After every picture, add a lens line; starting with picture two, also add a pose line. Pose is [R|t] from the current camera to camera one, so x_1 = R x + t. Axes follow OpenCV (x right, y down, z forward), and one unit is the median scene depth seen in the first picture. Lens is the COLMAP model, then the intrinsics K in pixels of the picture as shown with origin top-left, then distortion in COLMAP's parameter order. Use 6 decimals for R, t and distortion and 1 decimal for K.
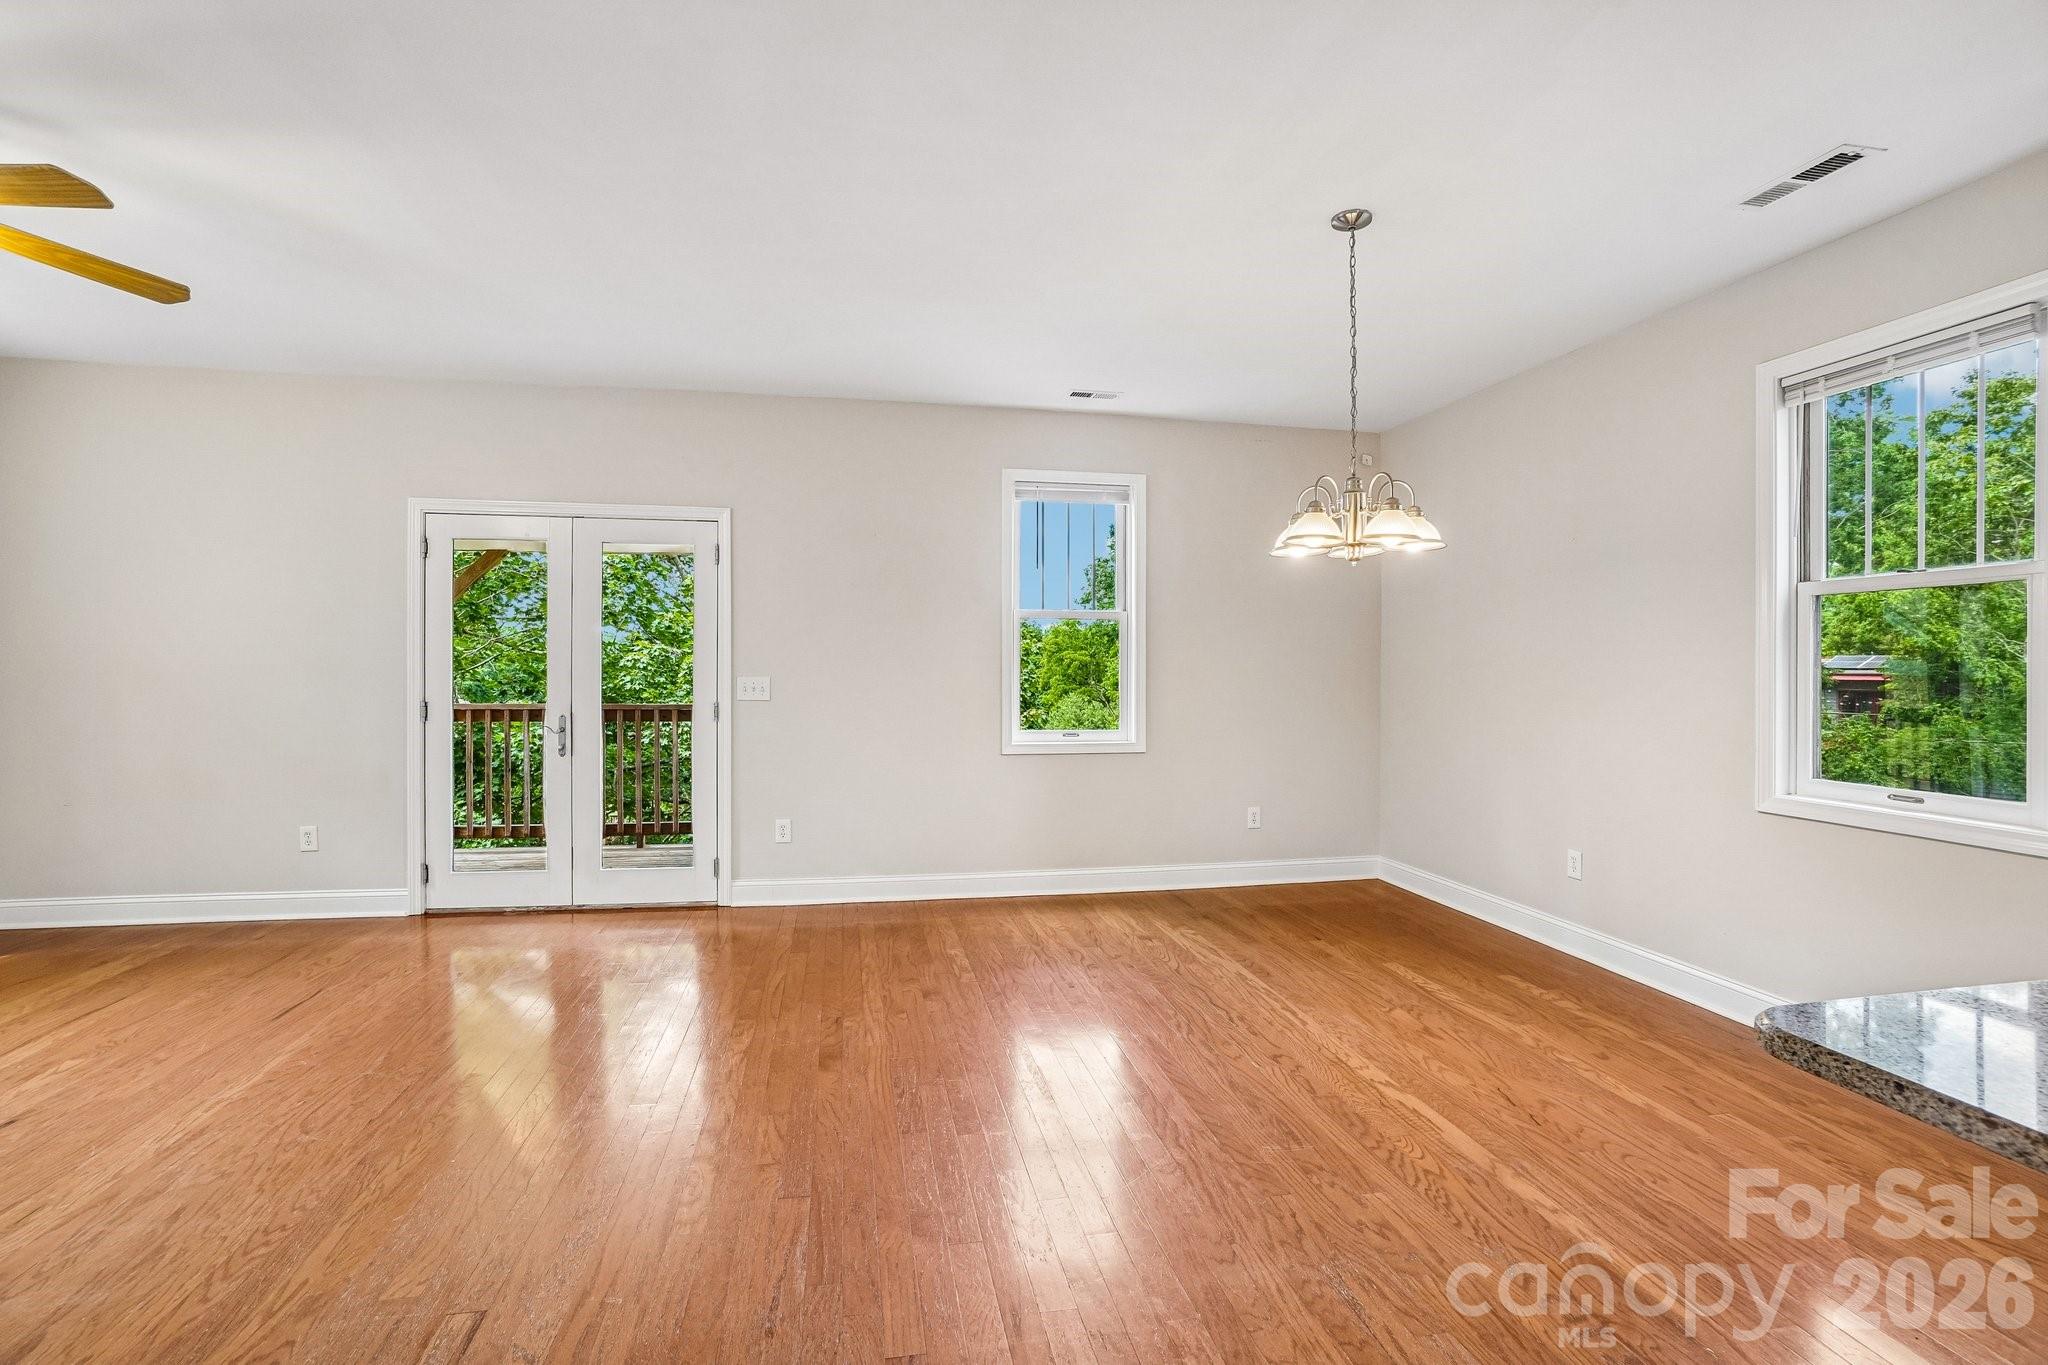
lens RADIAL K [[902.0, 0, 1012.4], [0, 902.0, 676.2], [0, 0, 1]] dist [-0.024699, 0.003462]
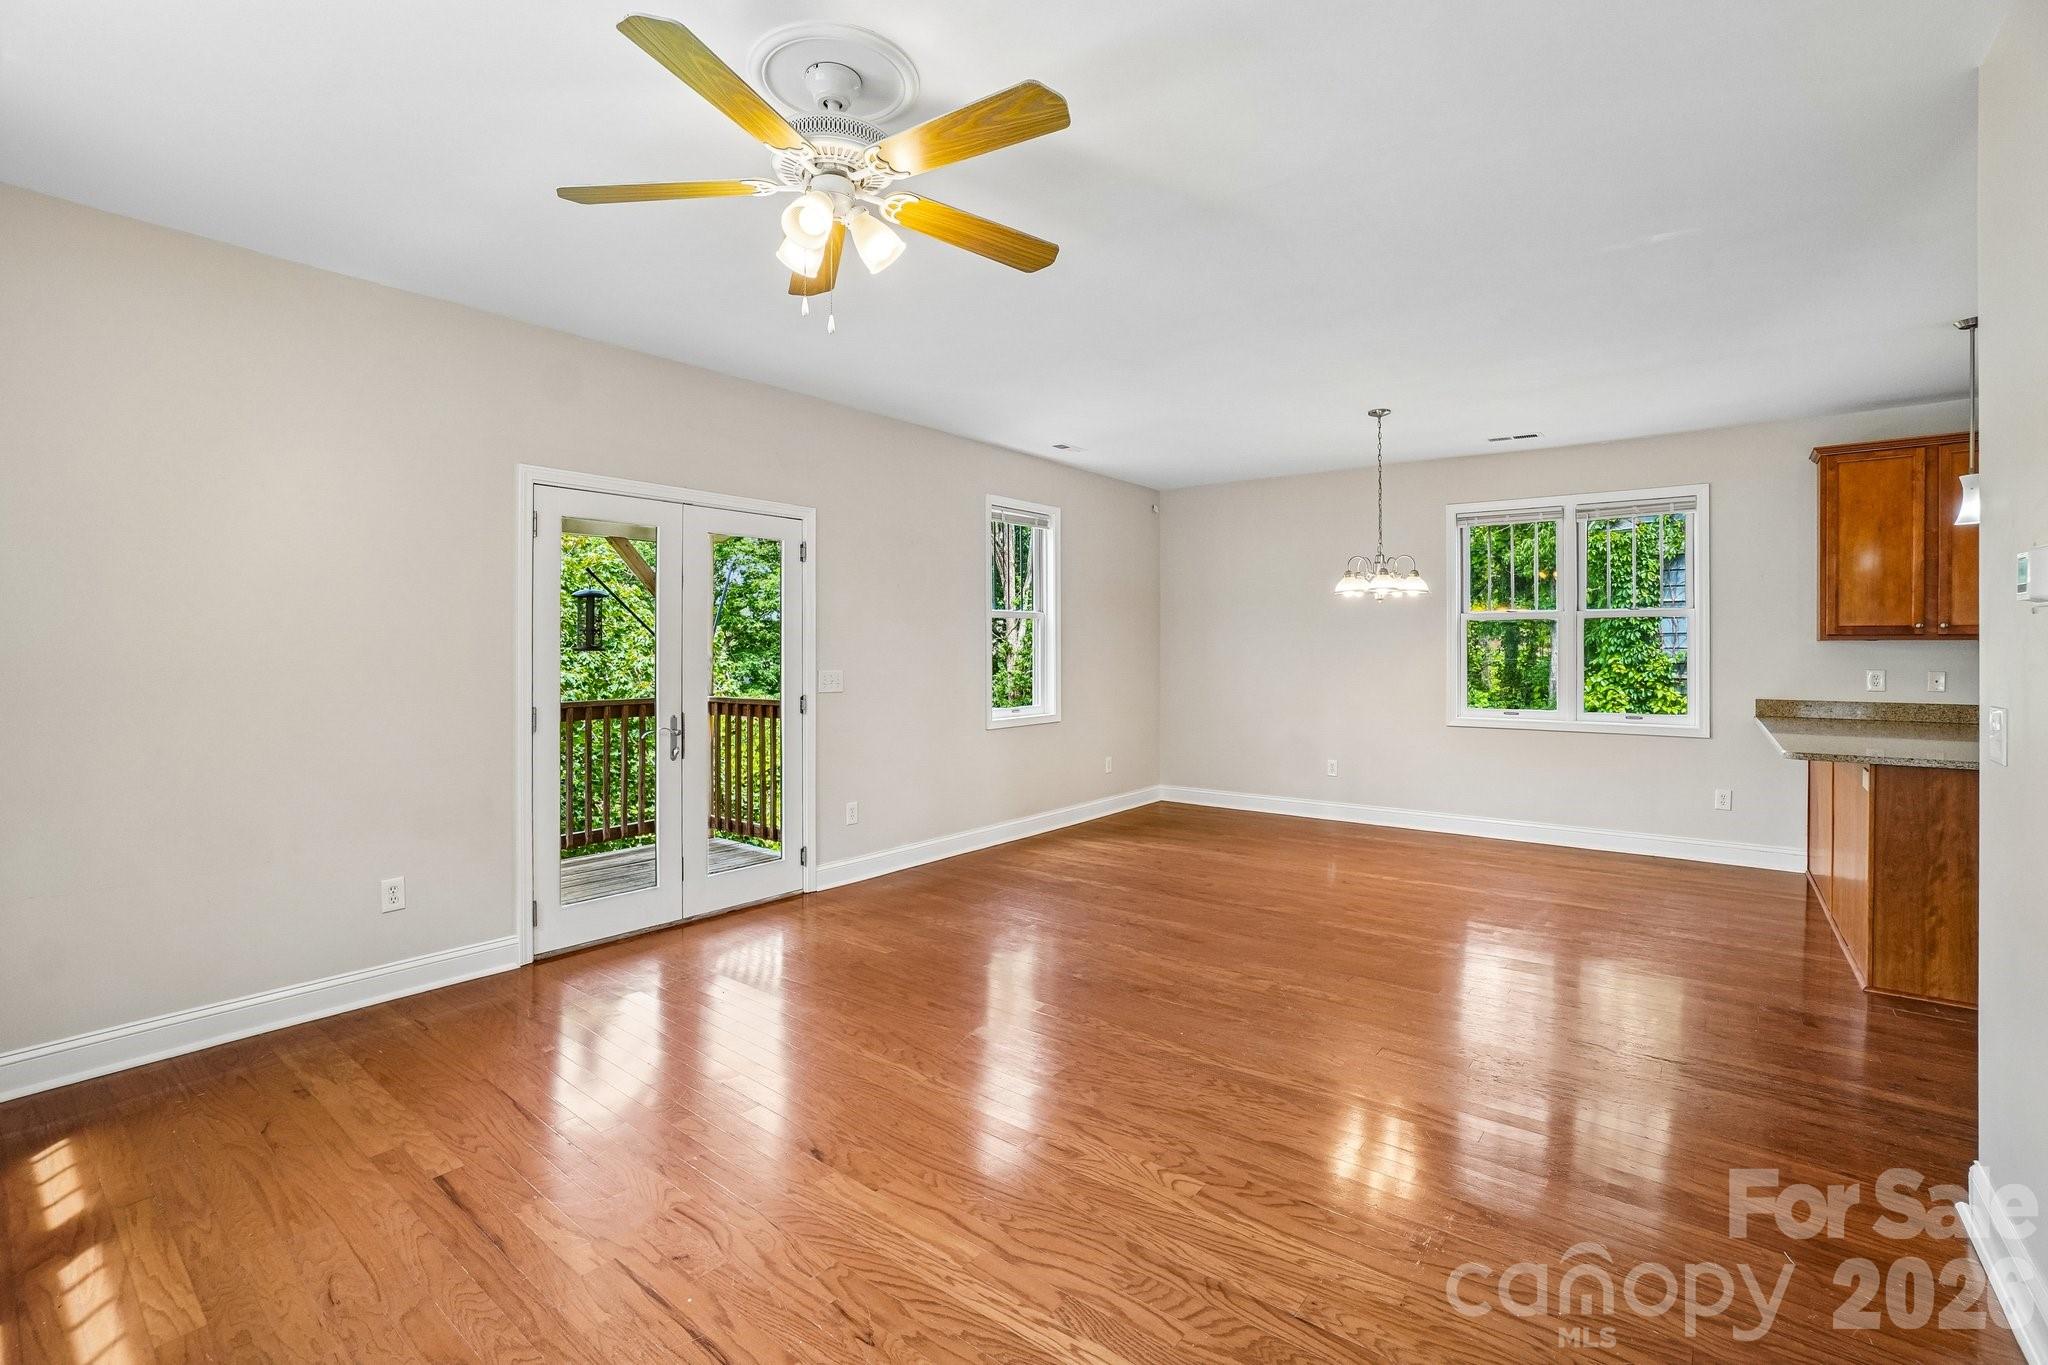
lens RADIAL K [[902.0, 0, 1051.6], [0, 902.0, 654.4], [0, 0, 1]] dist [-0.024699, 0.003462]
pose [[0.744259, -0.009901, 0.667817, -0.832880], [0.008156, 0.999950, 0.005735, -0.023117], [-0.667841, 0.001179, 0.744303, 0.046119]]
